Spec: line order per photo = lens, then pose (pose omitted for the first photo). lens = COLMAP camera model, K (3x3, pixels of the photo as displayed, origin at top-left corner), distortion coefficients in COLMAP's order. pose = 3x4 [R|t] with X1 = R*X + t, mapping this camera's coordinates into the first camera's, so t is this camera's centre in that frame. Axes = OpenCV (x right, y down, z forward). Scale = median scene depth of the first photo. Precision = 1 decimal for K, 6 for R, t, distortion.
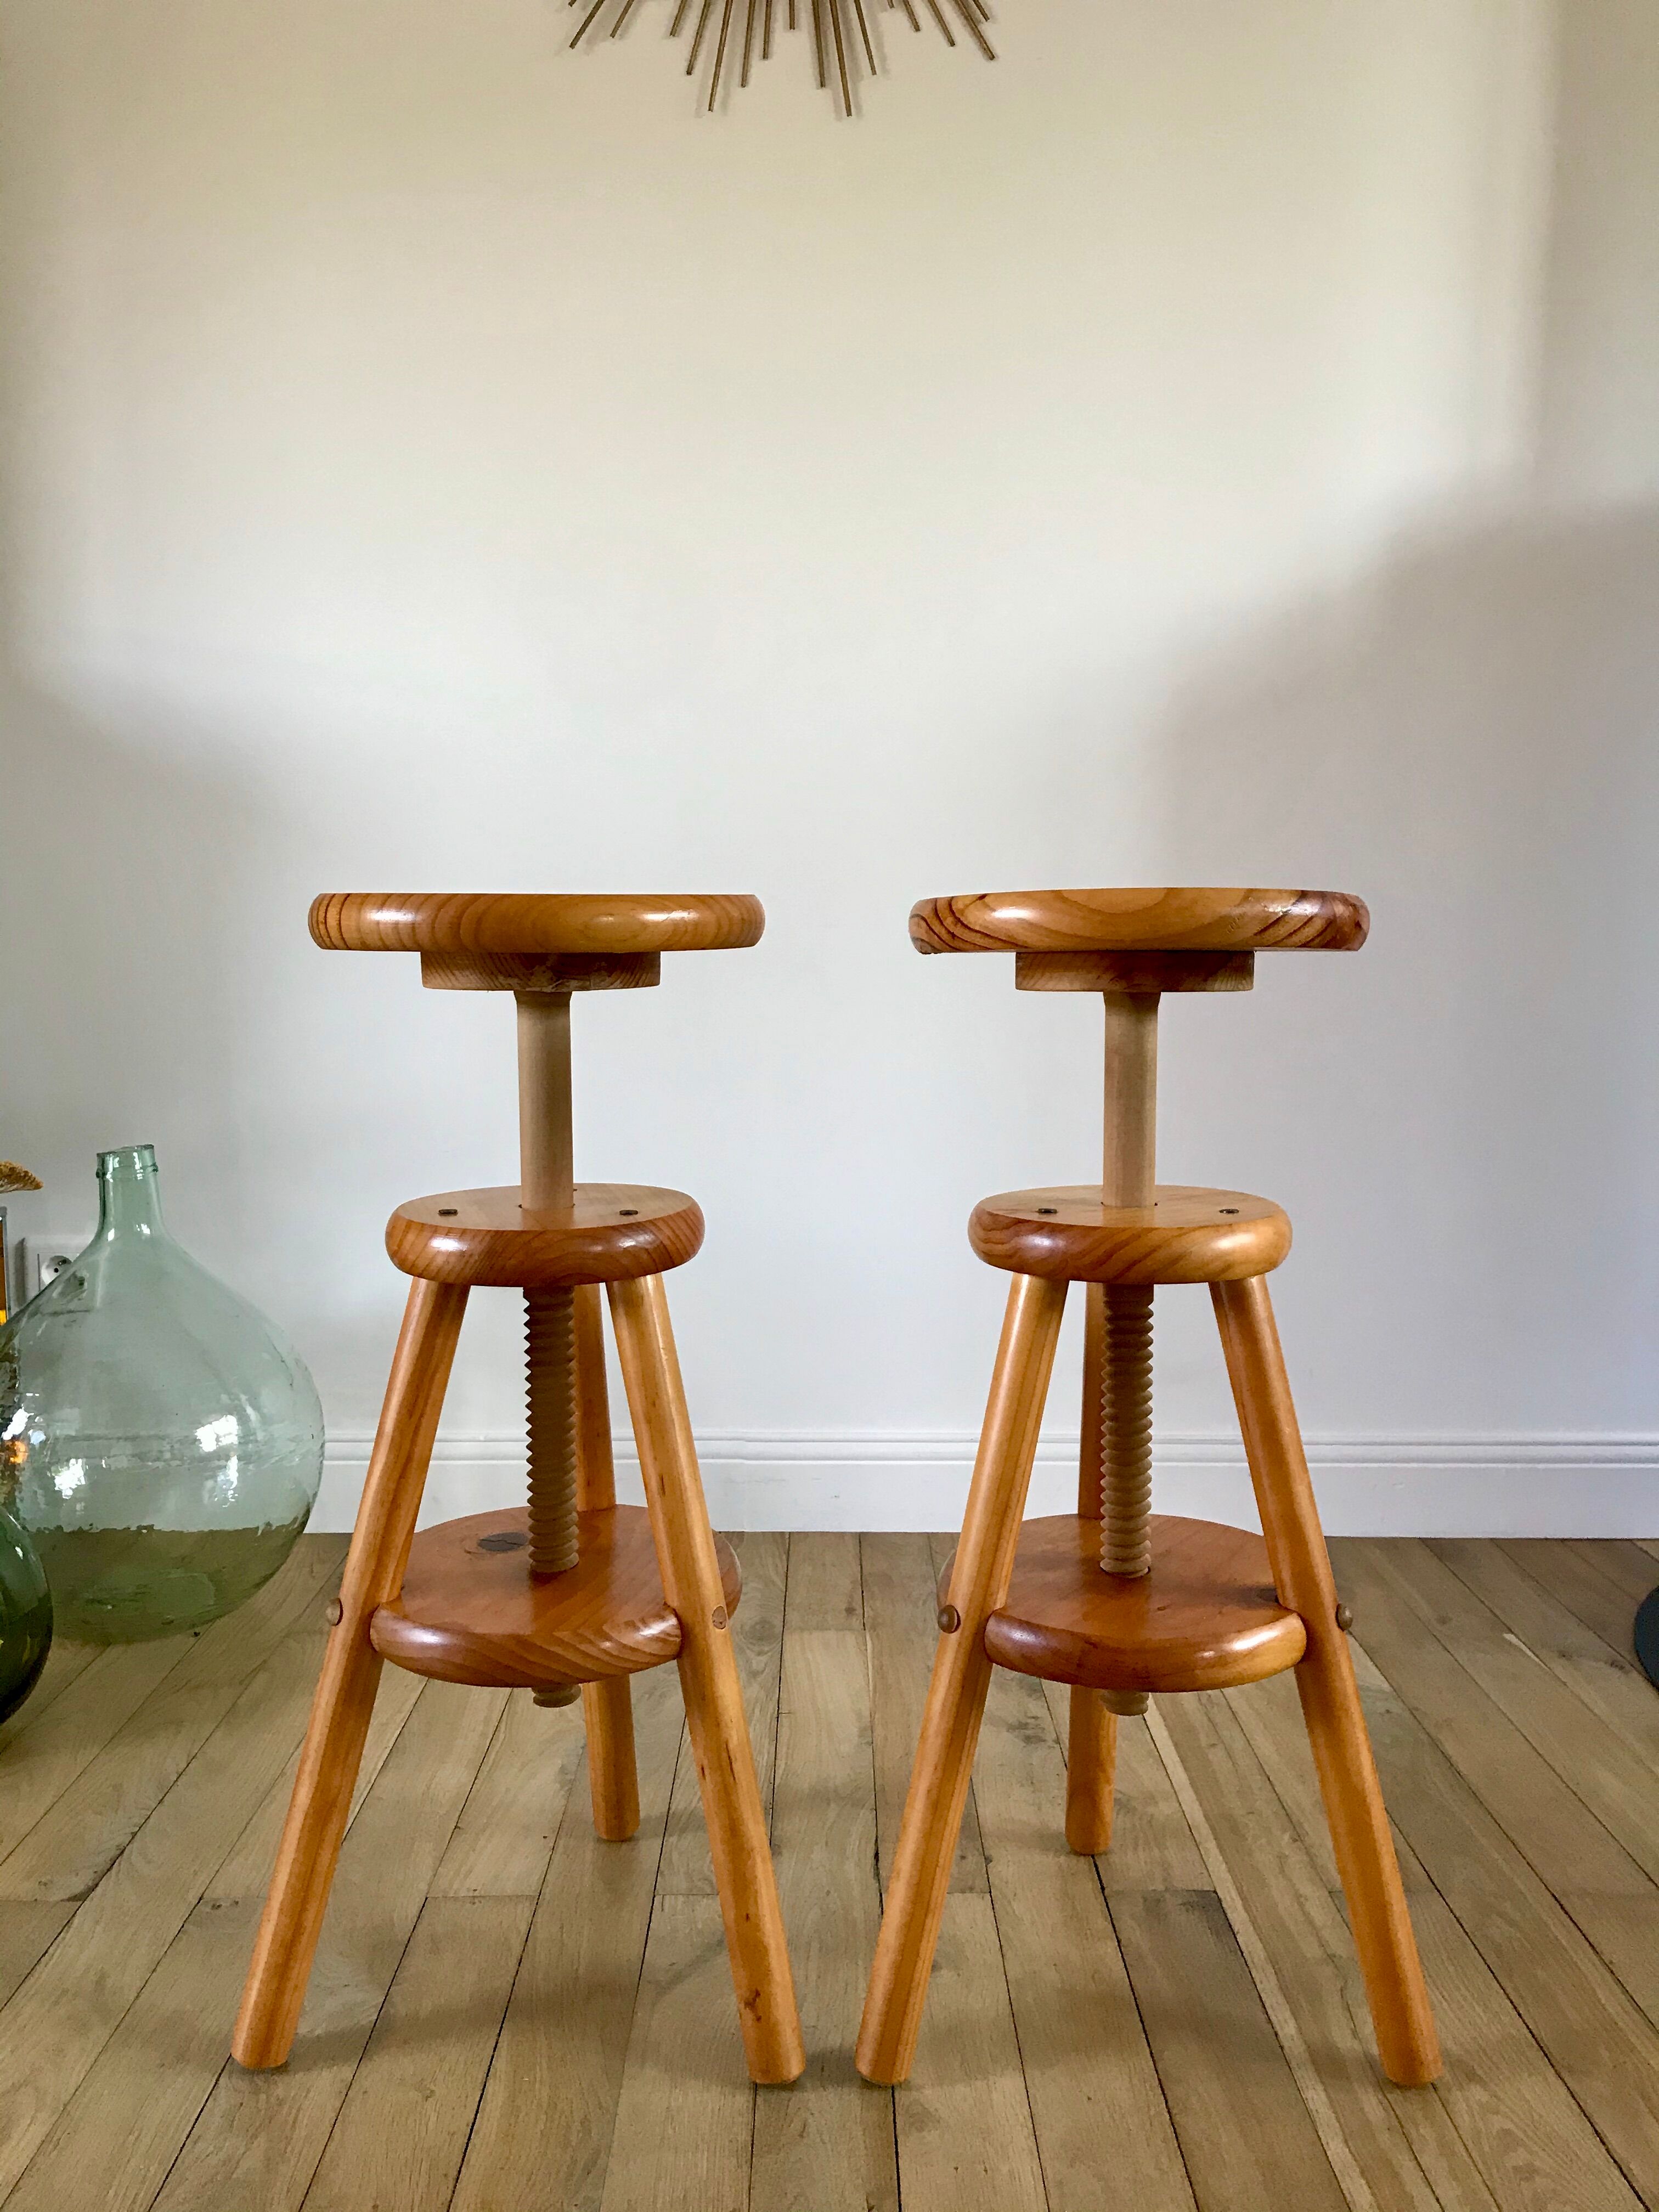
lens RADIAL K [[1824.2, 0, 840.3], [0, 1824.2, 1097.9], [0, 0, 1]] dist [0.032546, -0.024476]
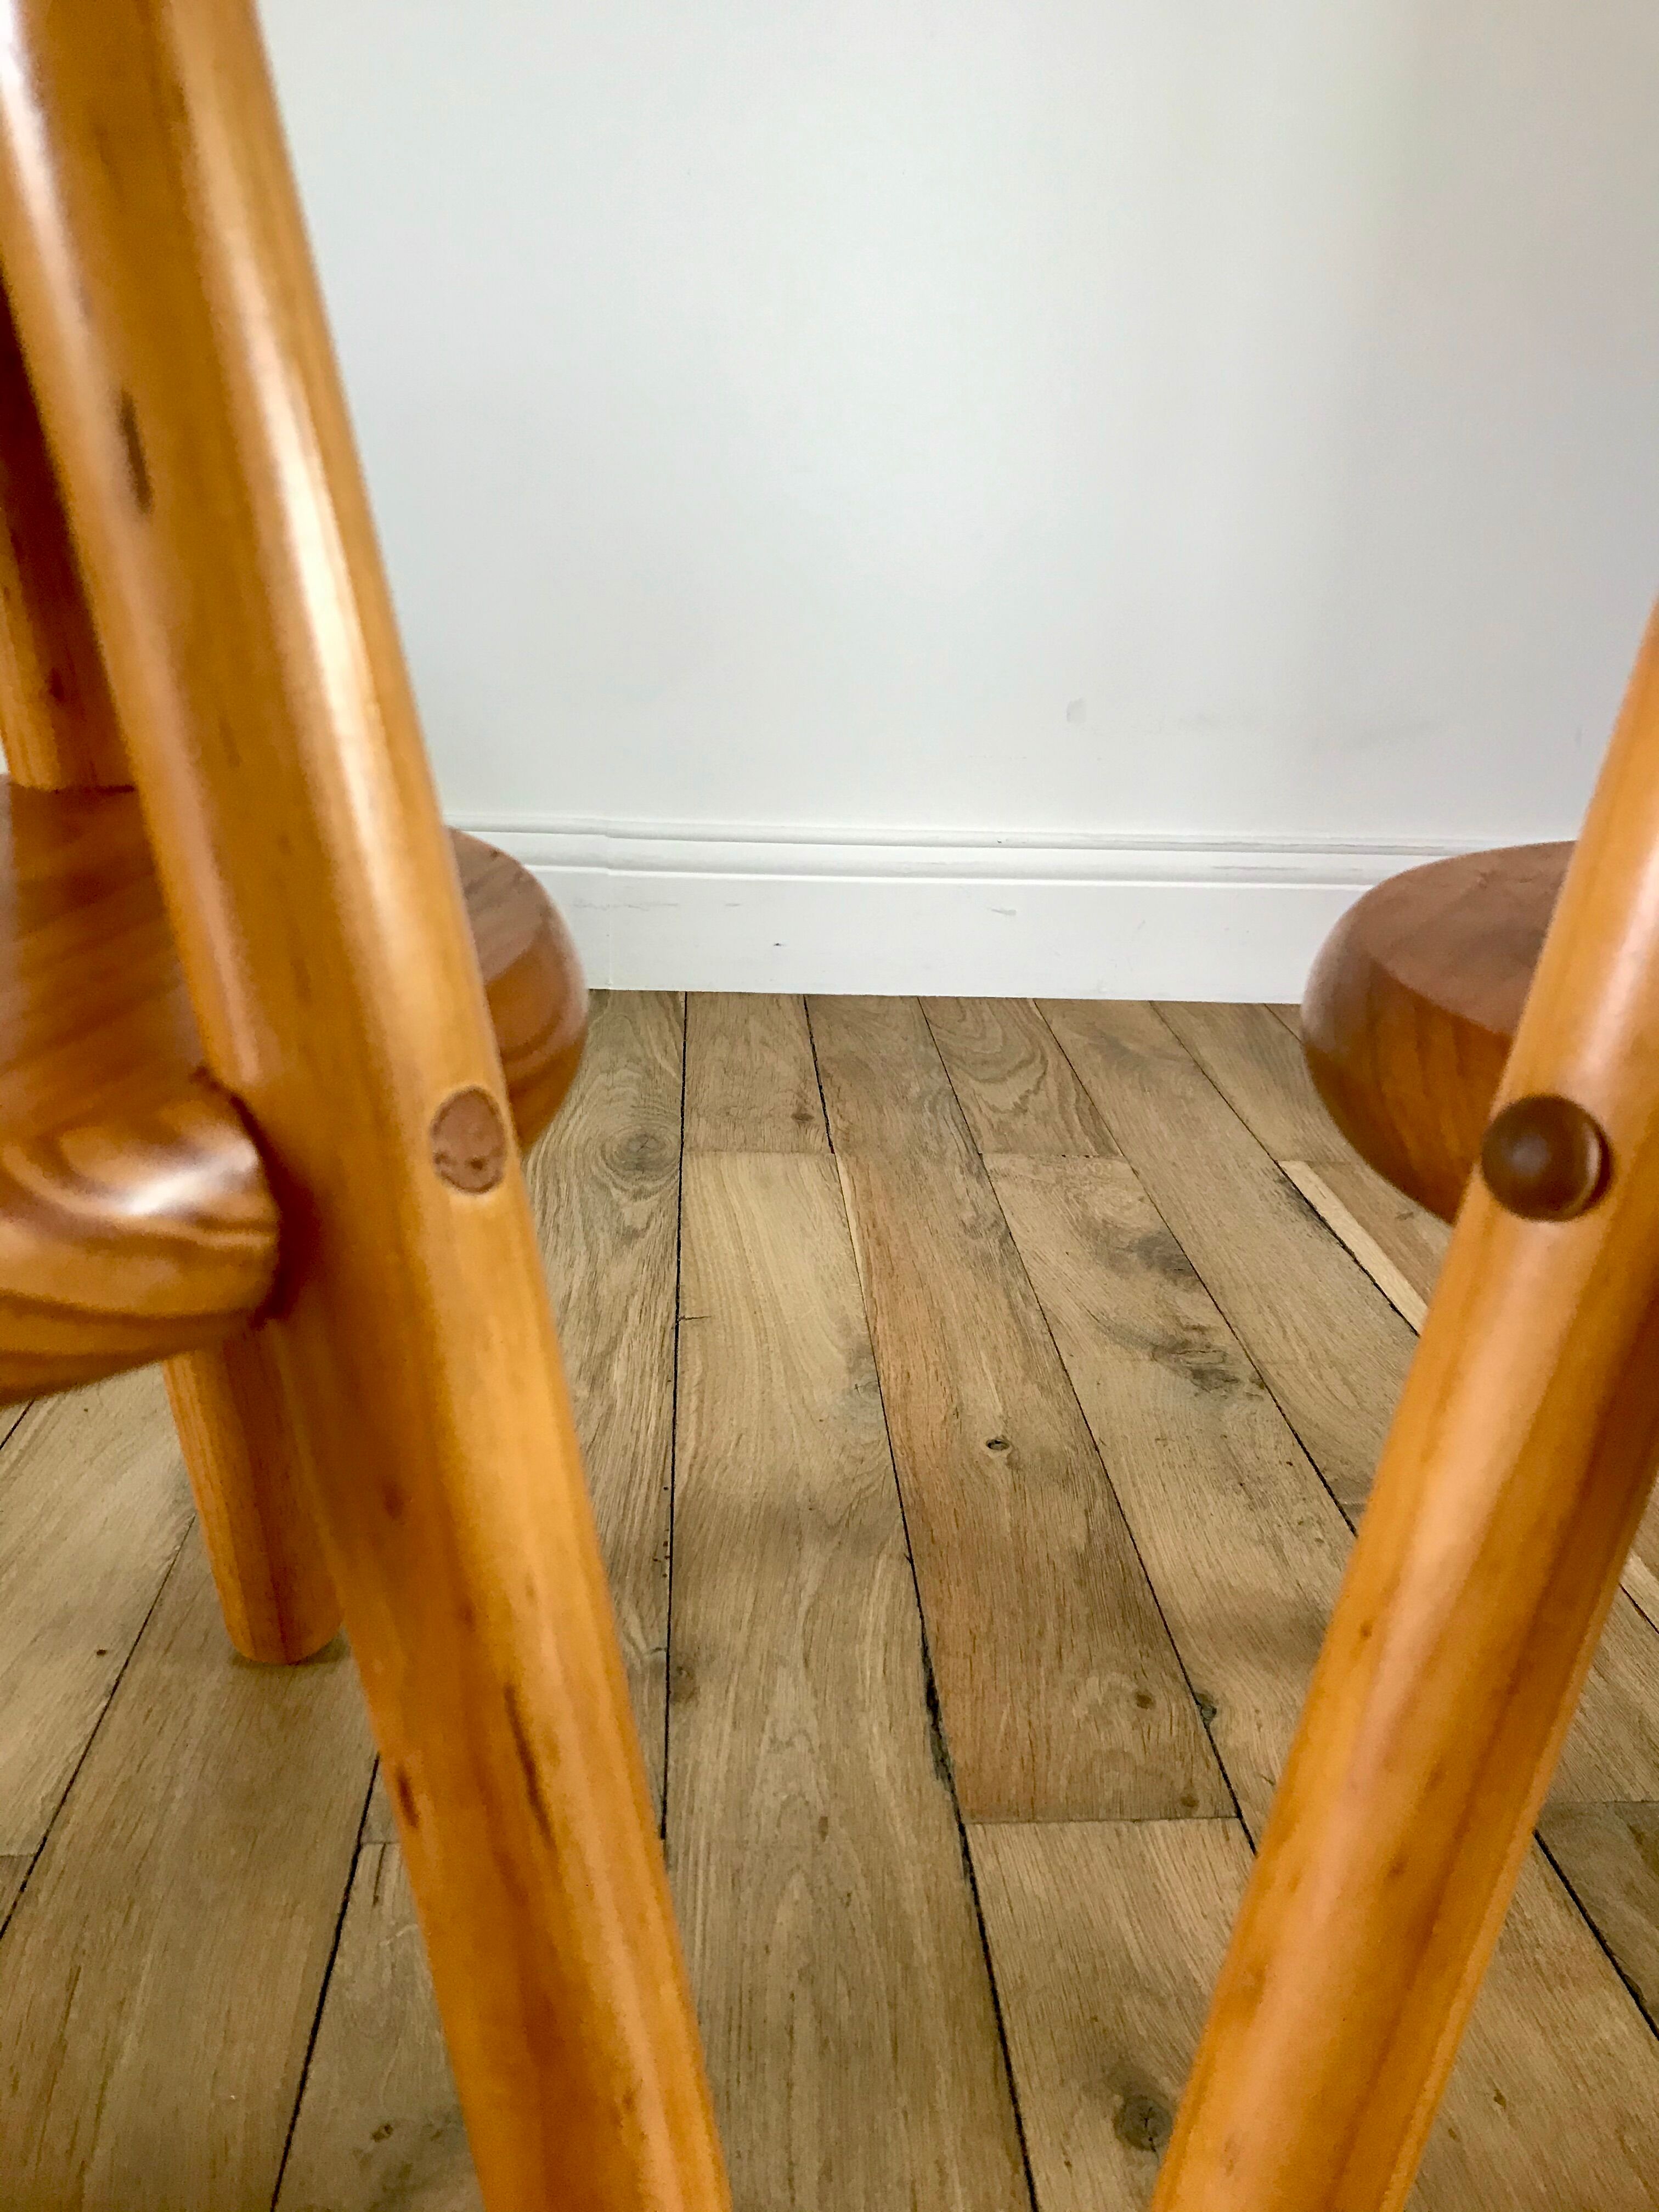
lens RADIAL K [[1809.7, 0, 831.7], [0, 1809.7, 1105.2], [0, 0, 1]] dist [0.068981, -0.092843]
pose [[0.997600, 0.009322, 0.068607, -0.032470], [-0.026843, 0.965467, 0.259138, 0.190362], [-0.063822, -0.260358, 0.963401, 0.672616]]
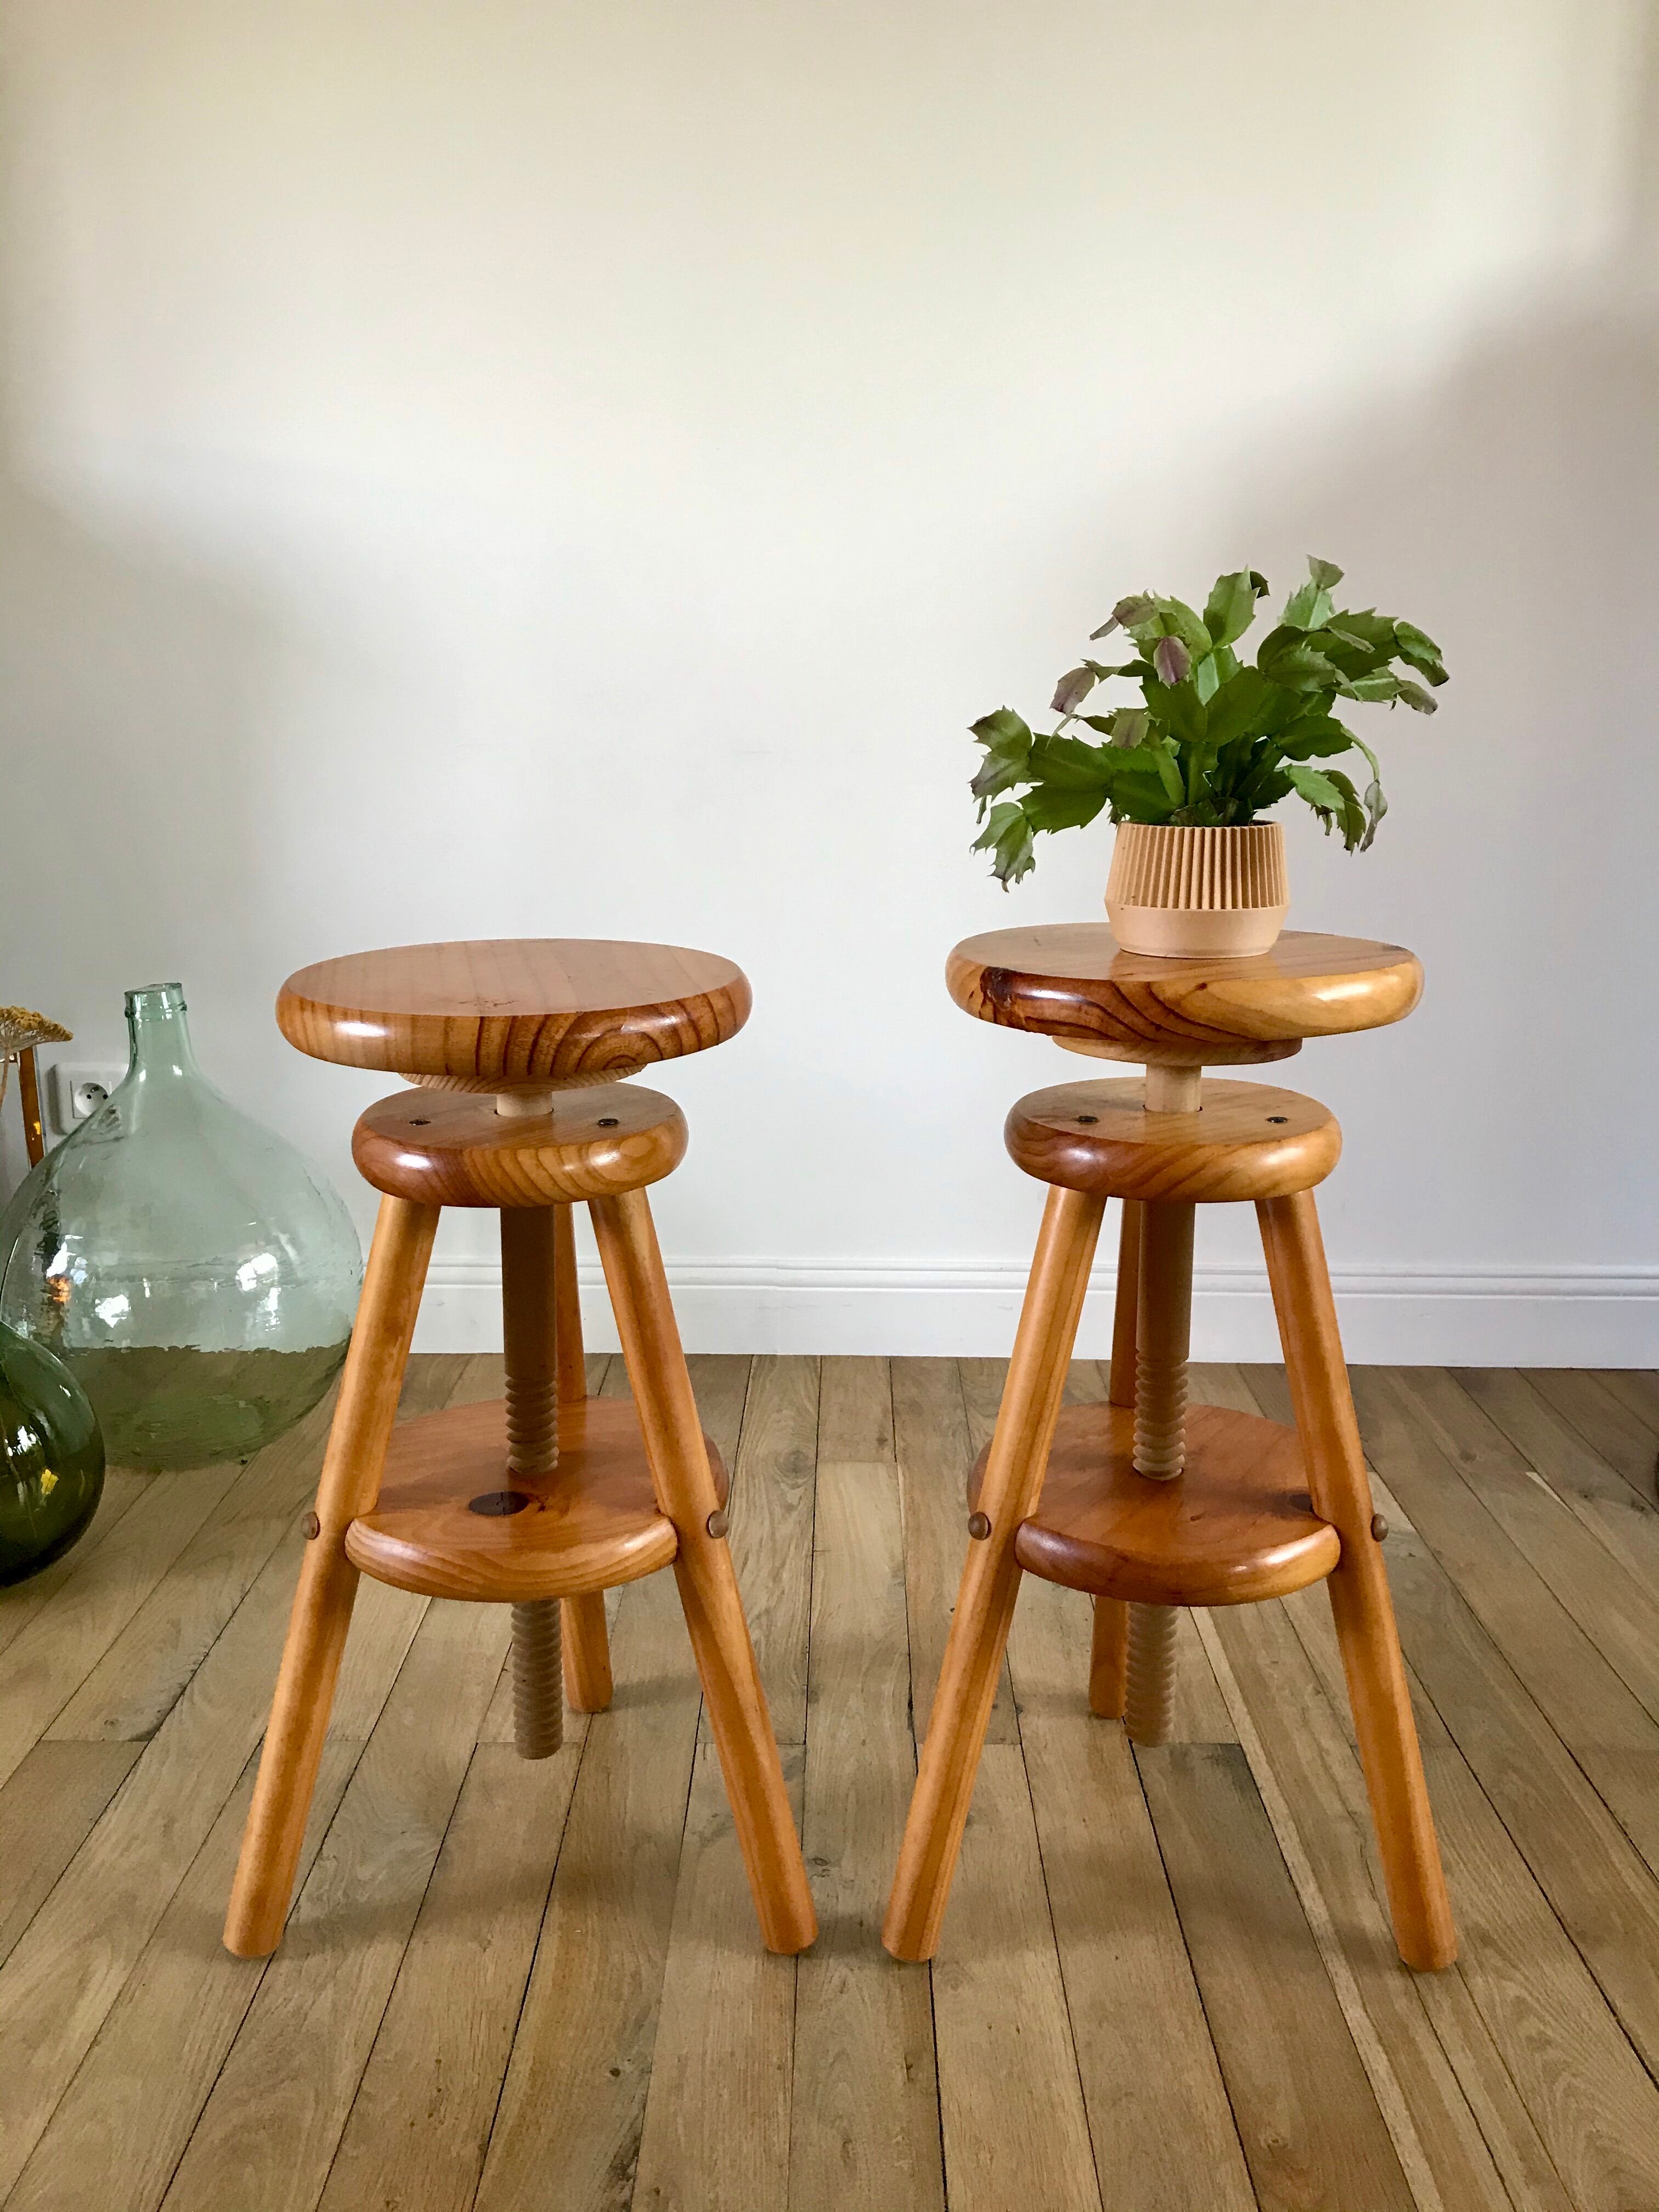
lens RADIAL K [[1823.1, 0, 832.1], [0, 1823.1, 1095.6], [0, 0, 1]] dist [0.028387, -0.010039]
pose [[0.999866, 0.005939, -0.015276, -0.011010], [-0.003846, 0.991041, 0.133502, -0.065522], [0.015932, -0.133426, 0.990931, 0.025590]]
